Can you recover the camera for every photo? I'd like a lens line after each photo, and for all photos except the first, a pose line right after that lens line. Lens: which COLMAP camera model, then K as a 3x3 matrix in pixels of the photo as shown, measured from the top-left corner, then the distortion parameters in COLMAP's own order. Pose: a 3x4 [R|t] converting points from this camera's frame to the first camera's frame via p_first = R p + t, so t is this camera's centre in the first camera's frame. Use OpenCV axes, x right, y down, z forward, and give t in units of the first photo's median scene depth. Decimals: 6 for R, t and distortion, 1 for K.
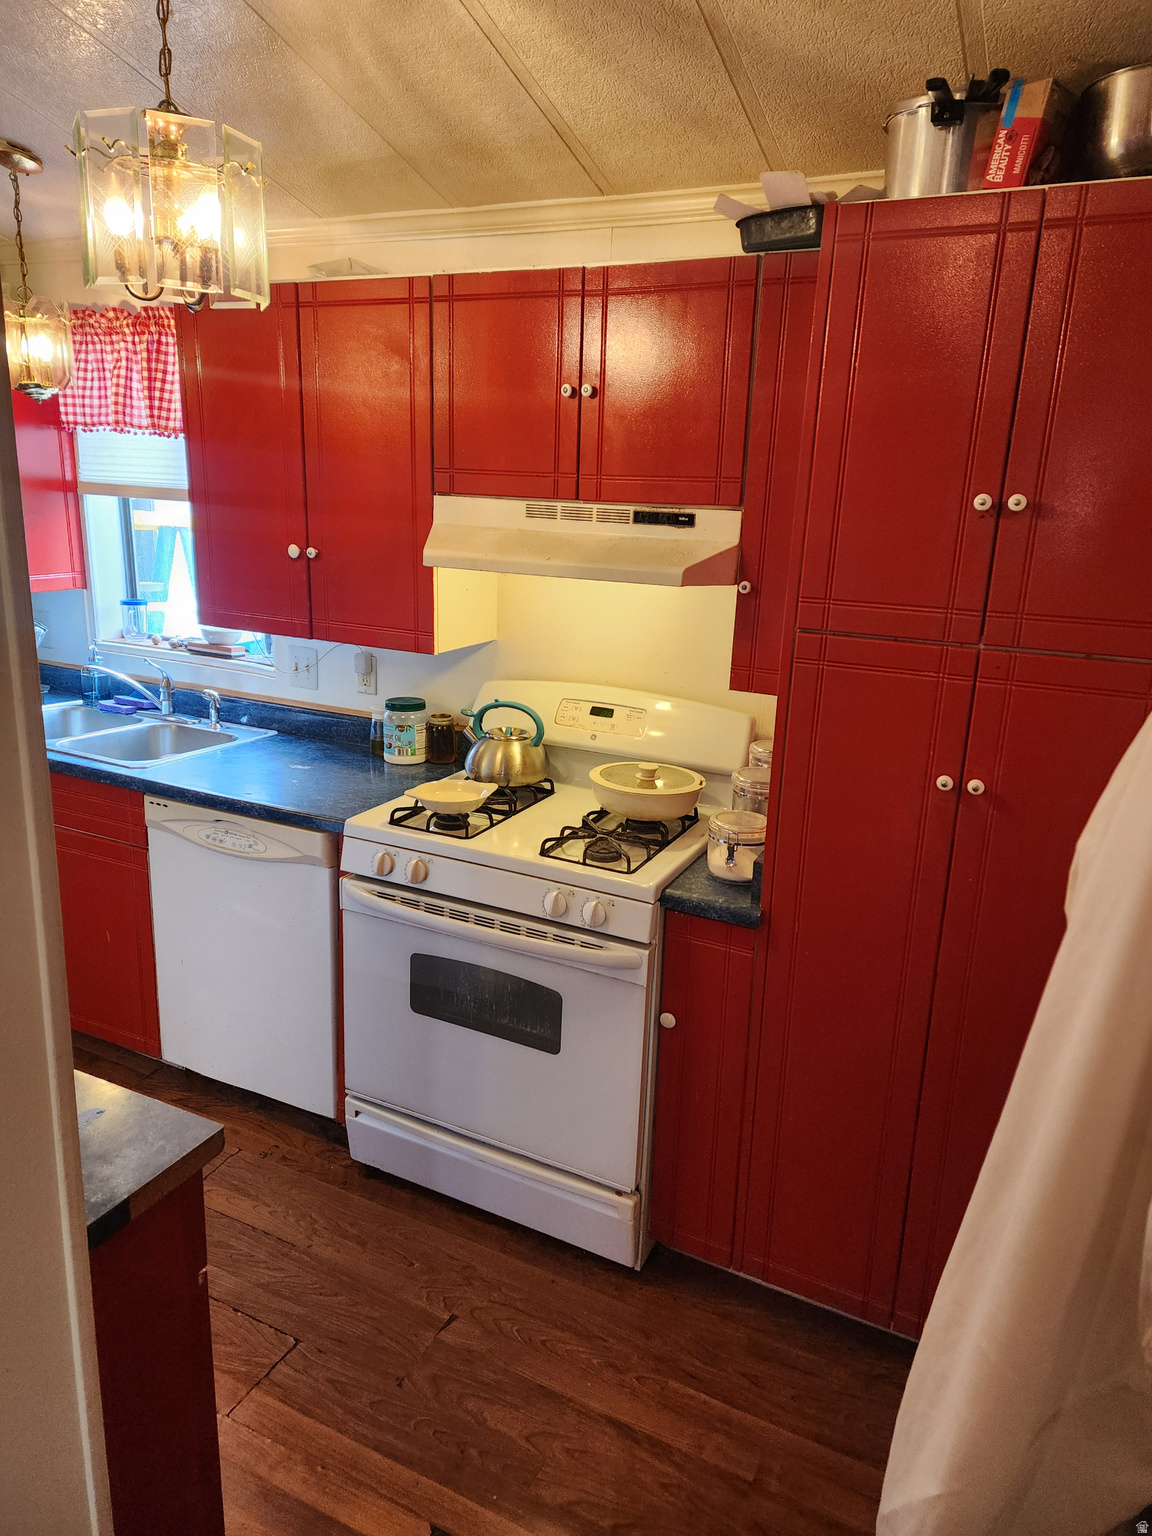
lens RADIAL K [[1047.1, 0, 576.0], [0, 1047.1, 768.0], [0, 0, 1]] dist [0.090606, -0.000594]
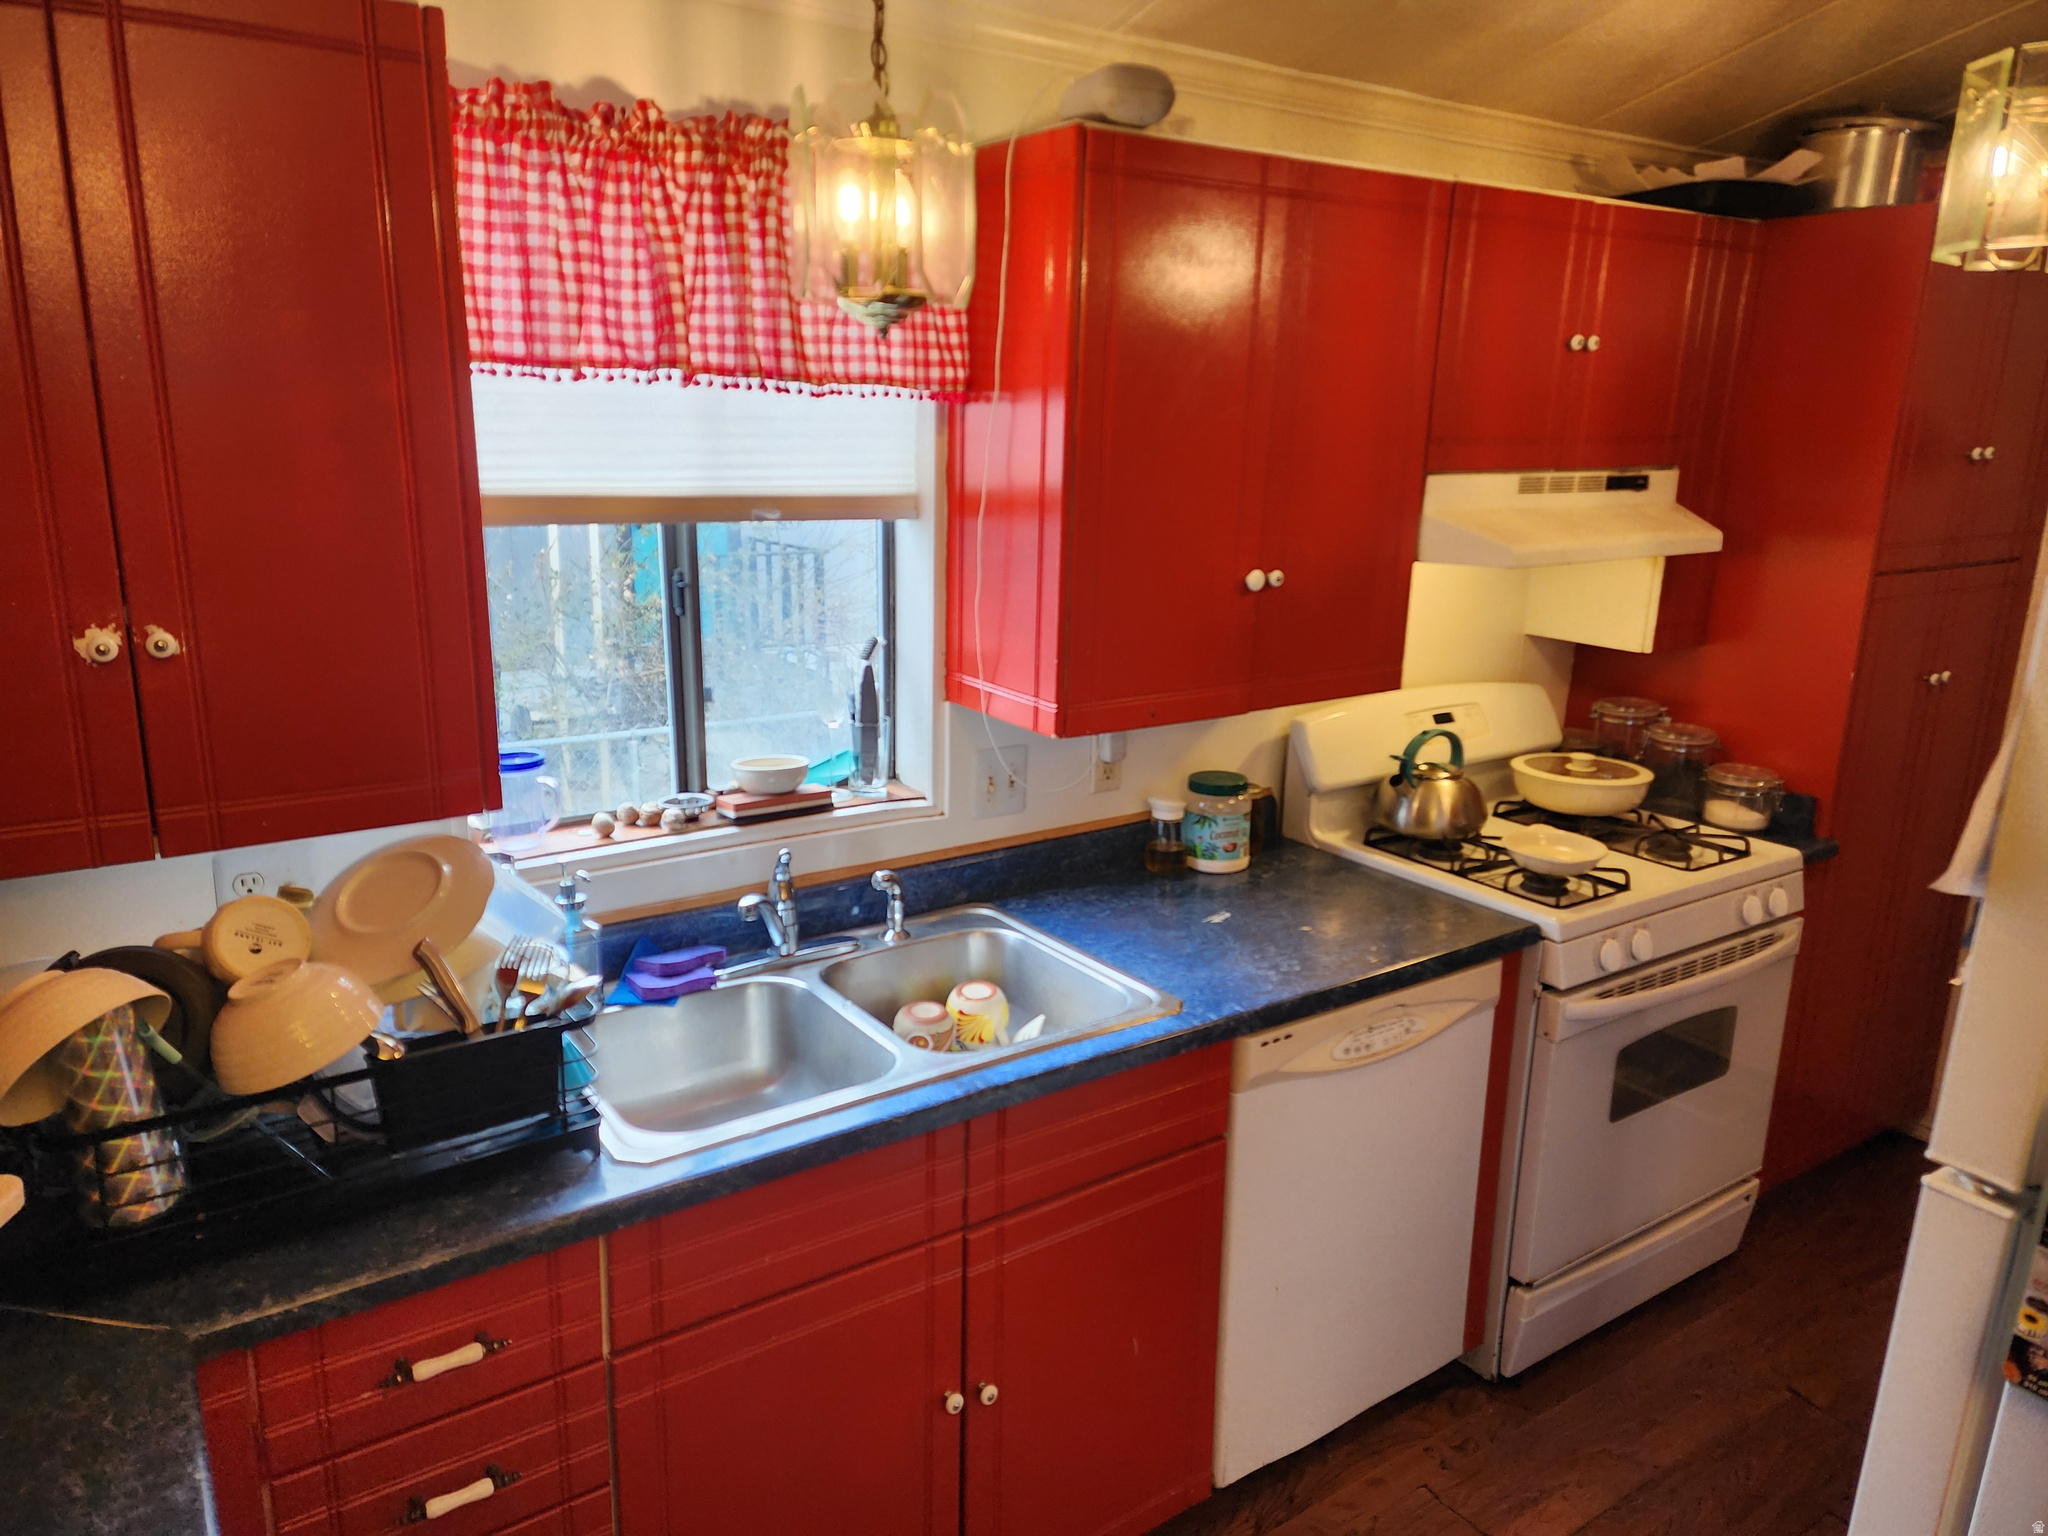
lens RADIAL K [[1396.1, 0, 1021.6], [0, 1396.1, 756.7], [0, 0, 1]] dist [0.090606, -0.000594]
pose [[0.476950, -0.244220, 0.844320, -1.169647], [0.219615, 0.963264, 0.154566, -0.289125], [-0.851051, 0.111705, 0.513063, 0.772279]]
